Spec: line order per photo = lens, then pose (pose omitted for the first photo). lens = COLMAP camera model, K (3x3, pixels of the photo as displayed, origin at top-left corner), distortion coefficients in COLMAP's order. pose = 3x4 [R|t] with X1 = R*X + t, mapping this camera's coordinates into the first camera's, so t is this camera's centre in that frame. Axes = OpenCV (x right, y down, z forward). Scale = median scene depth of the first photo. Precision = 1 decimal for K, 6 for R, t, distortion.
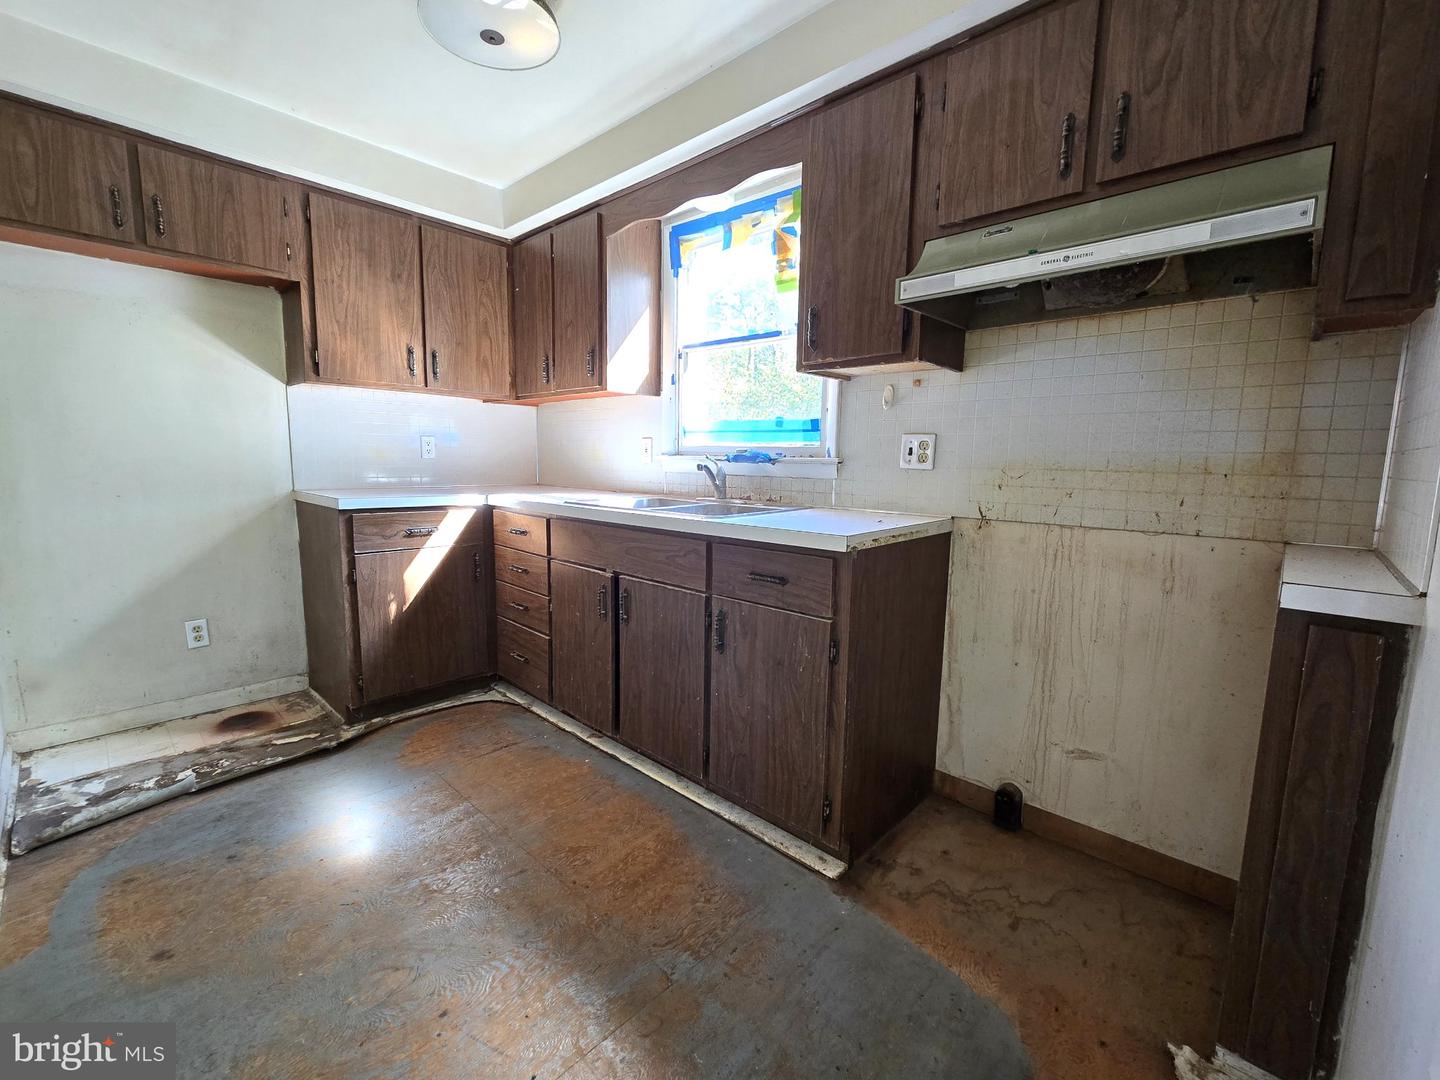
lens RADIAL K [[588.2, 0, 721.6], [0, 588.2, 536.2], [0, 0, 1]] dist [-0.002289, -0.000172]
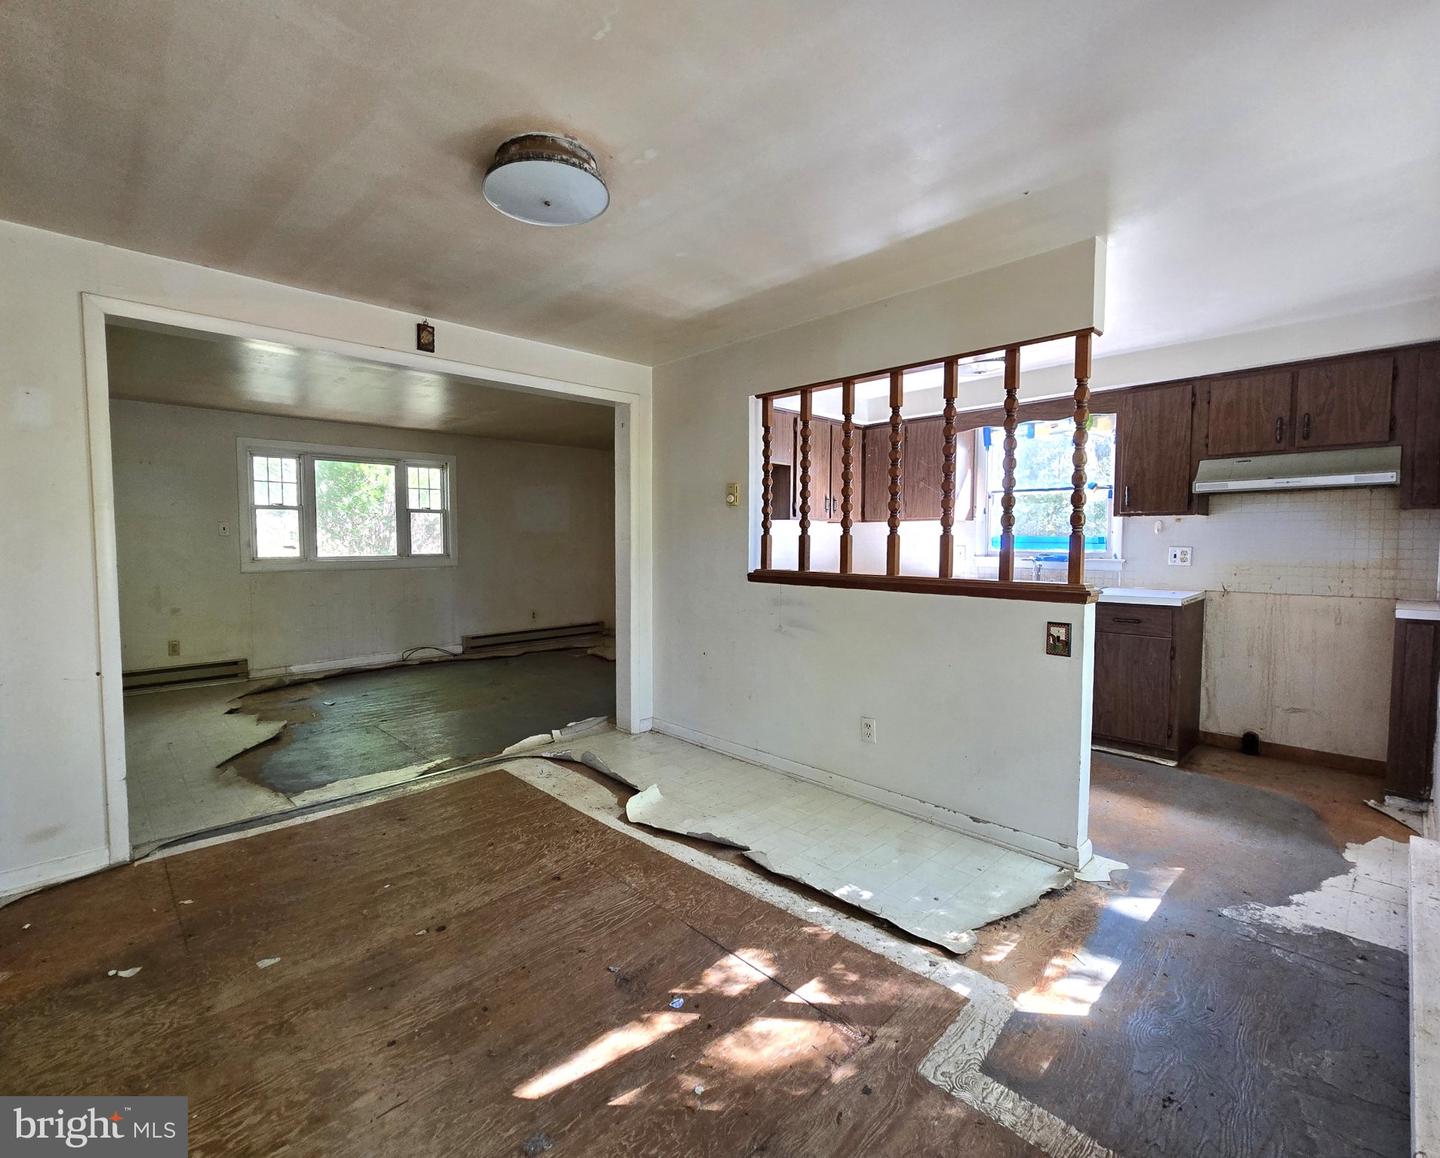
lens RADIAL K [[646.3, 0, 677.9], [0, 646.3, 577.1], [0, 0, 1]] dist [0.000731, -0.000375]
pose [[0.997022, -0.014654, -0.075718, -1.351340], [0.008909, 0.997094, -0.075662, 0.077915], [0.076607, 0.074762, 0.994255, -1.423422]]
